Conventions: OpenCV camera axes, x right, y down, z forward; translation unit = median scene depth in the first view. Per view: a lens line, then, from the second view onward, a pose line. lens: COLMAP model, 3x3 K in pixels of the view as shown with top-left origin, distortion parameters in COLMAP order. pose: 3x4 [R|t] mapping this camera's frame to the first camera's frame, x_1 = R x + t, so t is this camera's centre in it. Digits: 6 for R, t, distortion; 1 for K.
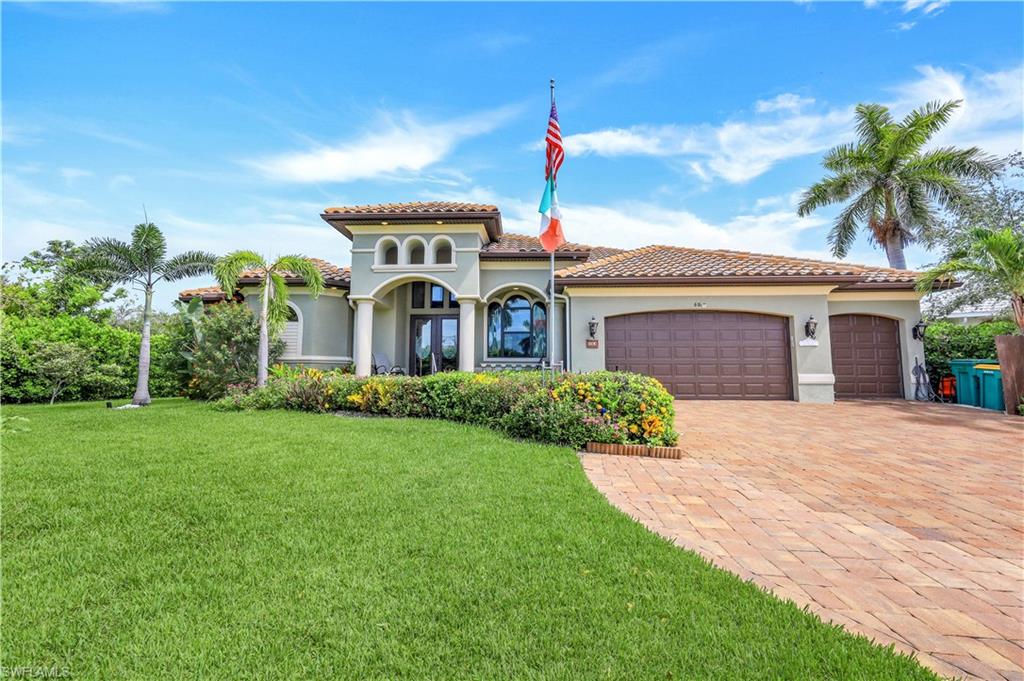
lens RADIAL K [[402.4, 0, 496.6], [0, 402.4, 331.2], [0, 0, 1]] dist [-0.002372, -0.000134]
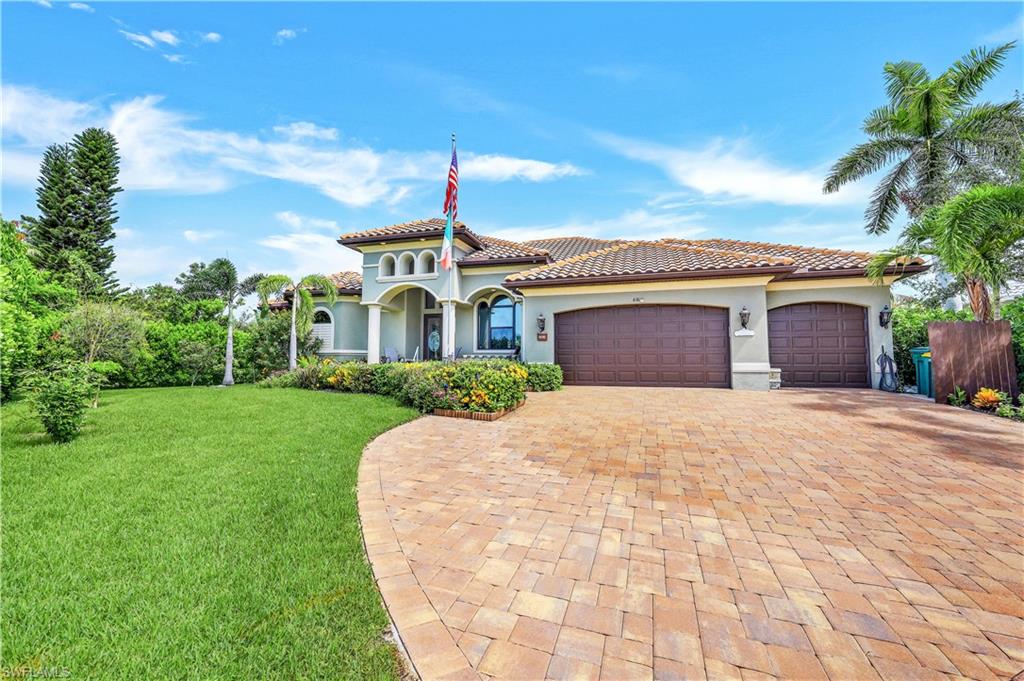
lens RADIAL K [[431.5, 0, 511.9], [0, 431.5, 332.2], [0, 0, 1]] dist [-0.000739, -0.000150]
pose [[0.968965, -0.019445, -0.246430, 0.435363], [0.025417, 0.999455, 0.021075, -0.010592], [0.245886, -0.026685, 0.968931, -0.208427]]
